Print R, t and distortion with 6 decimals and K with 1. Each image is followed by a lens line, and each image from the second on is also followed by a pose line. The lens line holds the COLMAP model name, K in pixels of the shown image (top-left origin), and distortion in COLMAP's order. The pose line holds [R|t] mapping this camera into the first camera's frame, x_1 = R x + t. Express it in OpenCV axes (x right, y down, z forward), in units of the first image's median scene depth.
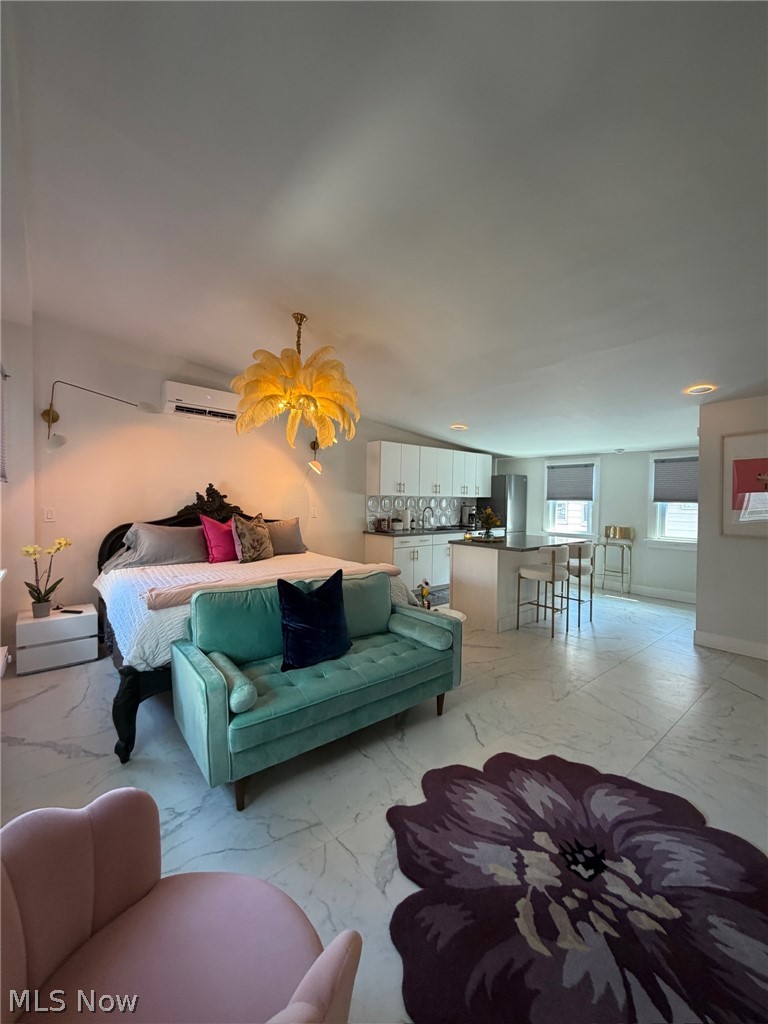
lens RADIAL K [[407.3, 0, 382.5], [0, 407.3, 507.1], [0, 0, 1]] dist [0.002186, 0.000465]
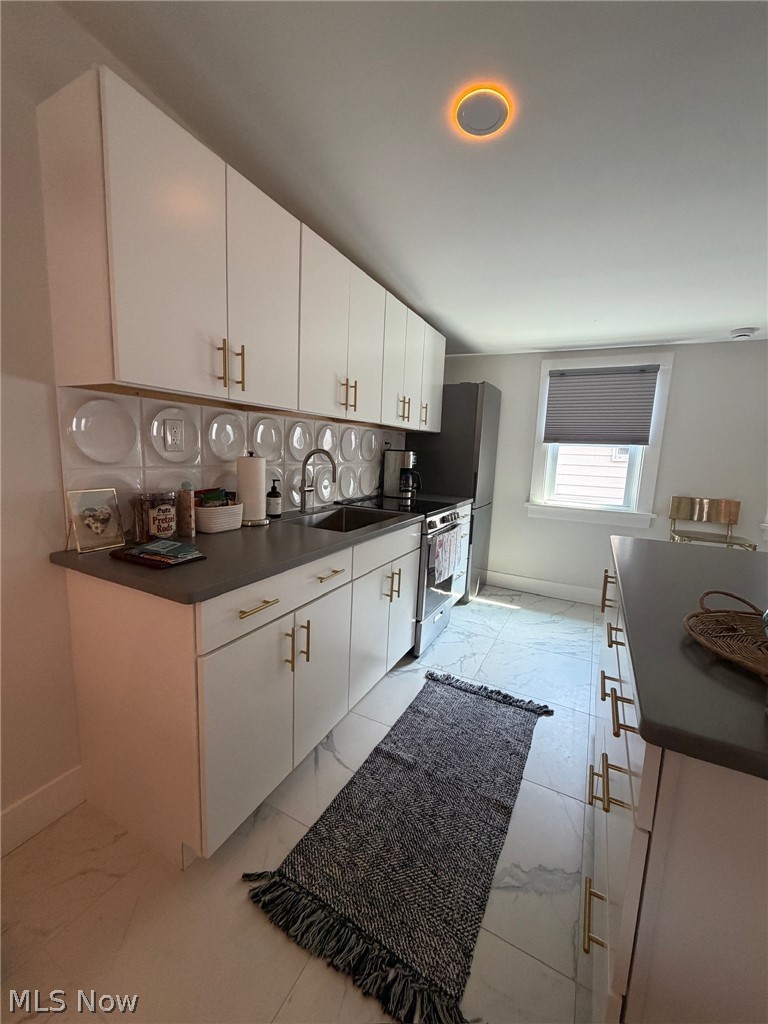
lens RADIAL K [[407.3, 0, 382.9], [0, 407.3, 509.2], [0, 0, 1]] dist [0.002186, 0.000465]
pose [[0.920715, -0.033847, 0.388764, 0.028862], [-0.019859, 0.990877, 0.133299, 0.002520], [-0.389729, -0.130451, 0.911643, 0.673041]]
